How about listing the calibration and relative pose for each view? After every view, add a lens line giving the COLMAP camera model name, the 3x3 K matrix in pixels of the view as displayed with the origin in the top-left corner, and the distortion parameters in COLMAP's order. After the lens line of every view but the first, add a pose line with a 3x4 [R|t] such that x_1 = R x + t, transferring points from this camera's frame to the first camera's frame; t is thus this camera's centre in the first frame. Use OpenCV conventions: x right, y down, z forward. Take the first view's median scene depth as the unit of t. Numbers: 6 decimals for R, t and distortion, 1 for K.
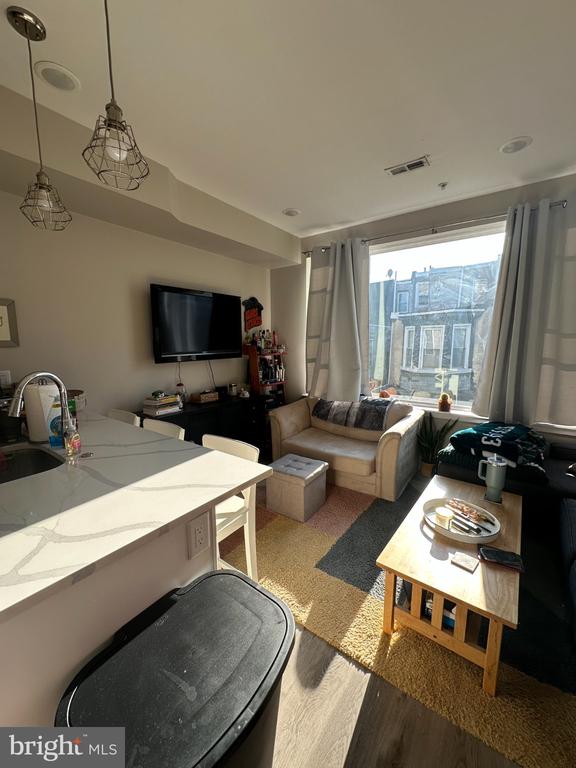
lens RADIAL K [[306.8, 0, 289.2], [0, 306.8, 384.4], [0, 0, 1]] dist [-0.000560, 0.000311]
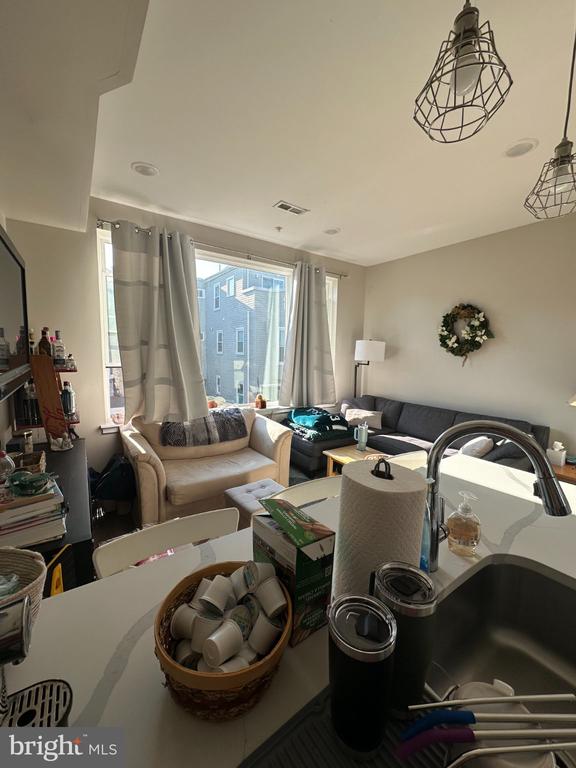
lens RADIAL K [[306.8, 0, 288.9], [0, 306.8, 383.3], [0, 0, 1]] dist [-0.000560, 0.000311]
pose [[0.314703, -0.098760, 0.944038, -0.596225], [0.105850, 0.992020, 0.068493, -0.082101], [-0.943270, 0.078371, 0.322645, 0.485711]]
